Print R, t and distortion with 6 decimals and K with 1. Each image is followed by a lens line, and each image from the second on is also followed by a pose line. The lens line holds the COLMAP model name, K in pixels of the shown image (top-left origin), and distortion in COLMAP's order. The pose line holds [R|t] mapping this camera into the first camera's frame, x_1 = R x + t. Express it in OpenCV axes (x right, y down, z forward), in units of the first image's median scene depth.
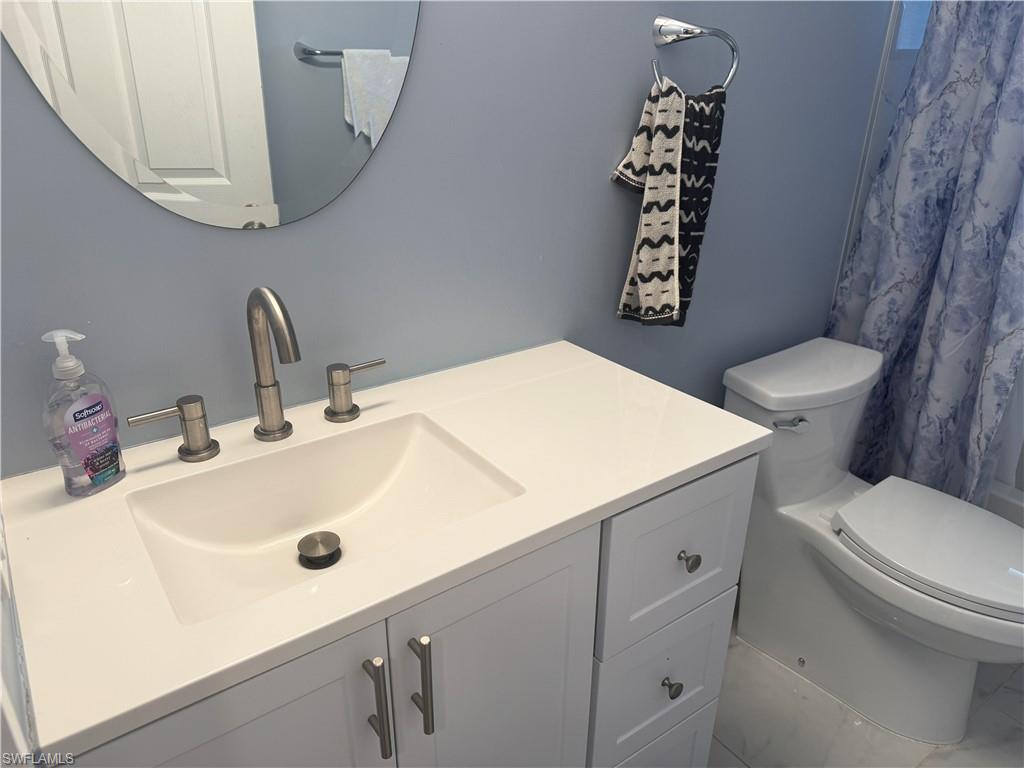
lens RADIAL K [[731.9, 0, 501.2], [0, 731.9, 385.6], [0, 0, 1]] dist [0.026539, -0.042067]
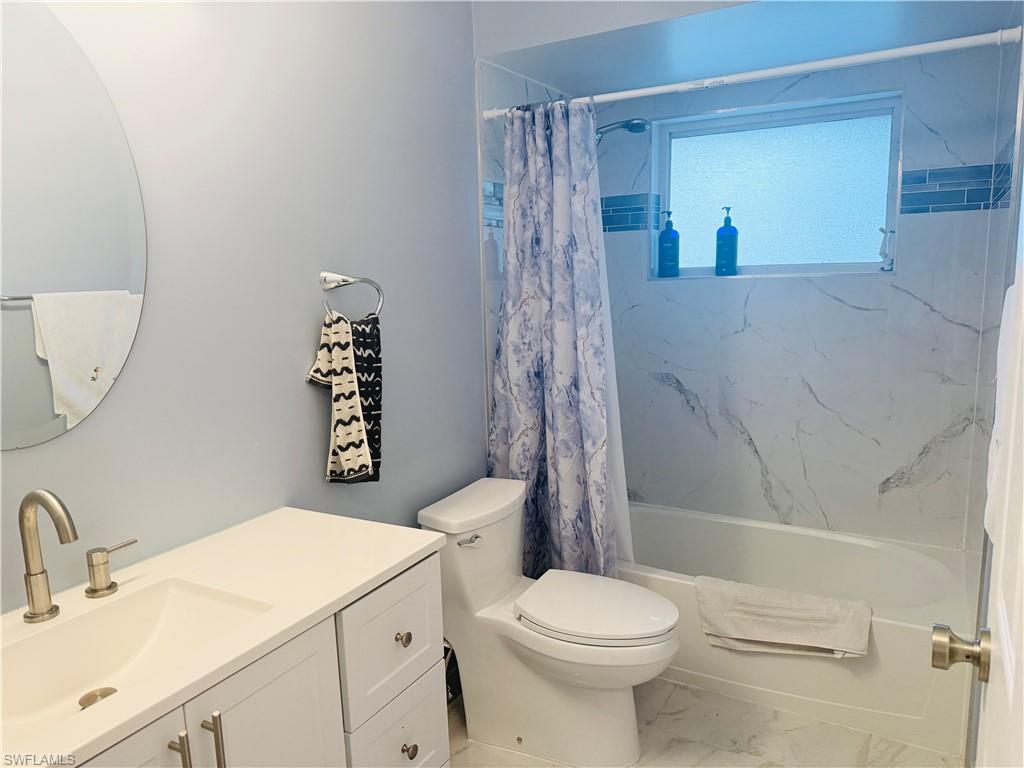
lens RADIAL K [[708.1, 0, 512.0], [0, 708.1, 384.0], [0, 0, 1]] dist [0.123237, -0.175863]
pose [[0.905734, -0.104072, 0.410870, -0.041737], [0.208494, 0.953391, -0.218119, 0.077563], [-0.369020, 0.283222, 0.885217, -0.263787]]
